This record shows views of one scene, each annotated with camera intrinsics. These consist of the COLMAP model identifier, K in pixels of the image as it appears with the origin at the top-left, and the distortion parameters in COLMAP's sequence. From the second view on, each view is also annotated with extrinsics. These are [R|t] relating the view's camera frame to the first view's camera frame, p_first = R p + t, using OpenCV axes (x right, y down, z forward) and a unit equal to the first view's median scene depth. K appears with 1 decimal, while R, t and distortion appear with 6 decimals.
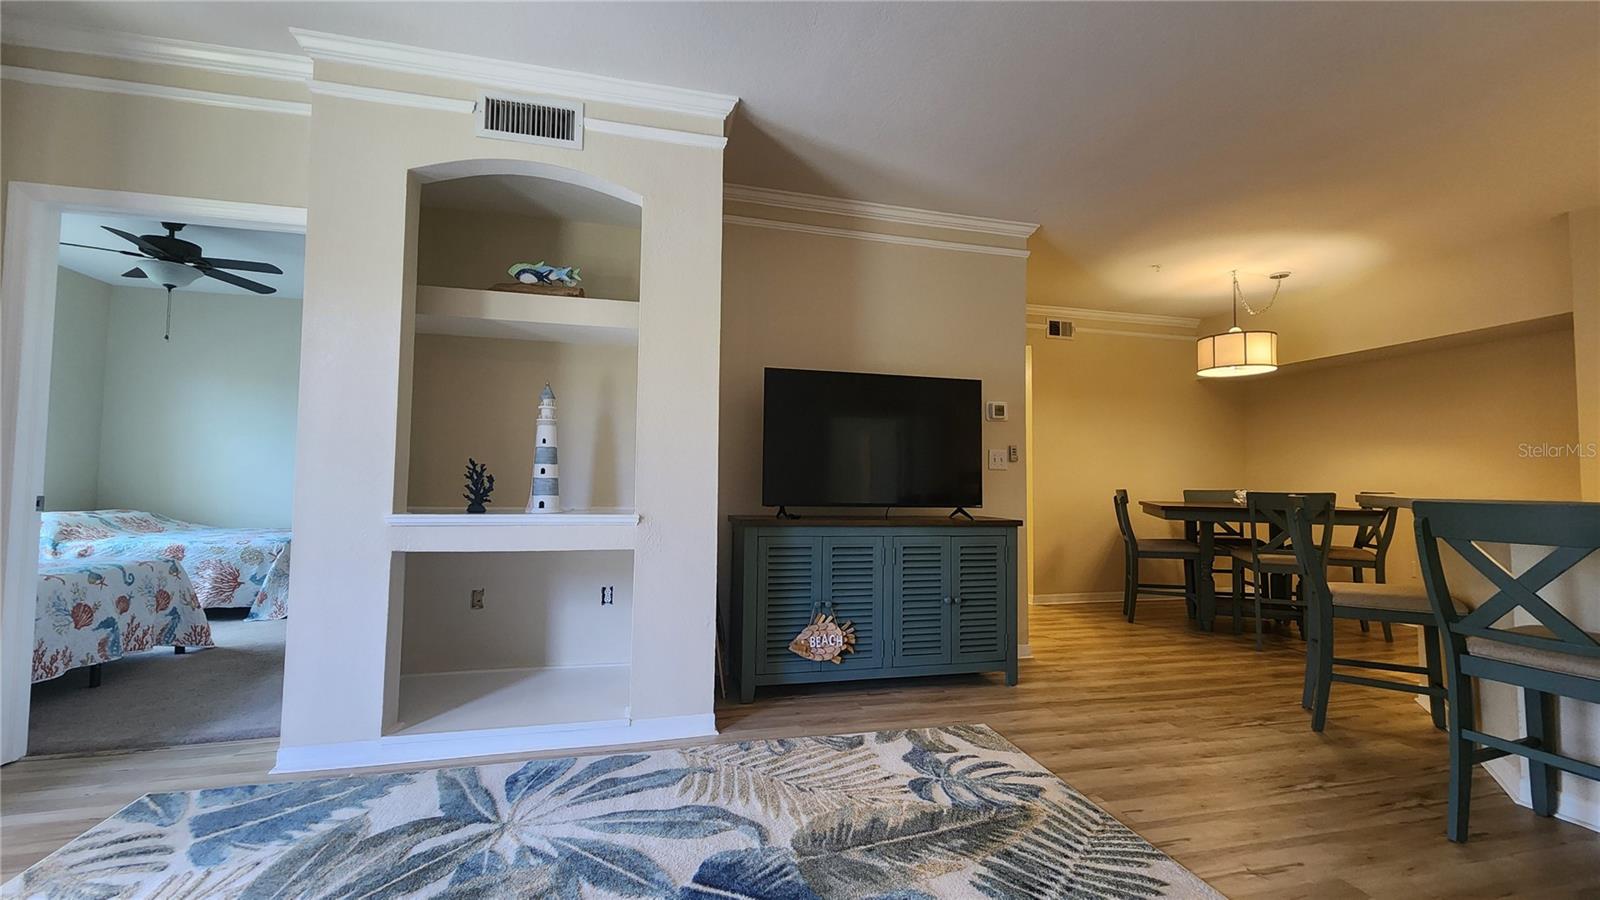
lens RADIAL K [[651.6, 0, 800.0], [0, 651.6, 450.0], [0, 0, 1]] dist [-0.001234, -0.000066]
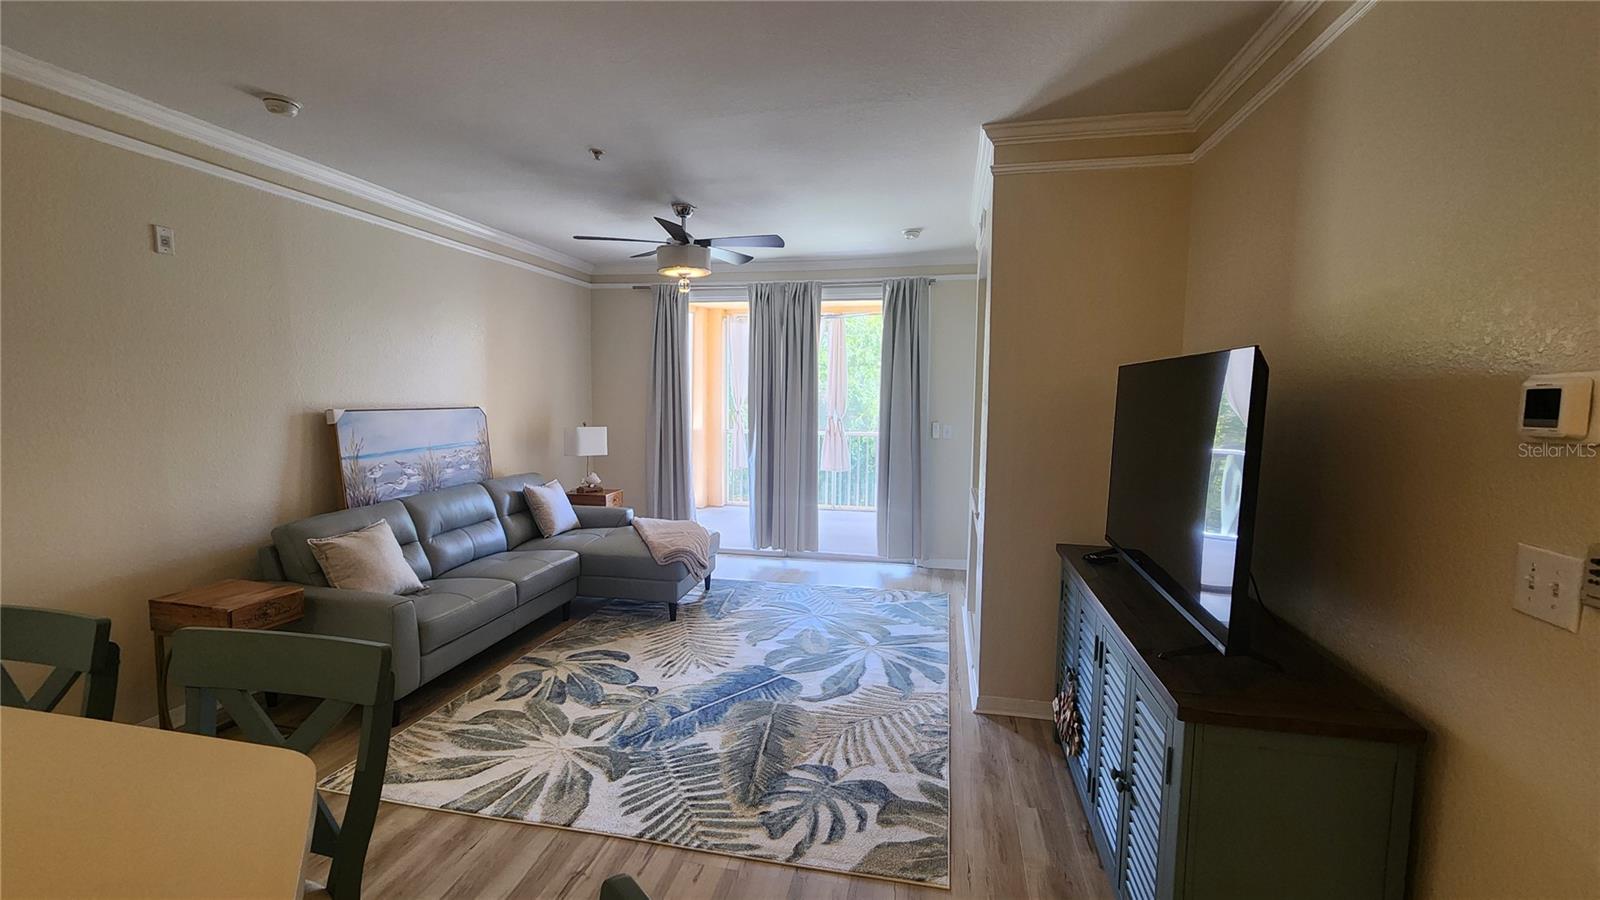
lens RADIAL K [[655.6, 0, 812.9], [0, 655.6, 446.0], [0, 0, 1]] dist [0.000100, 0.000112]
pose [[-0.427785, 0.054234, -0.902252, 1.262045], [0.023833, 0.998528, 0.048721, -0.118571], [0.903566, -0.000662, -0.428448, 1.548642]]
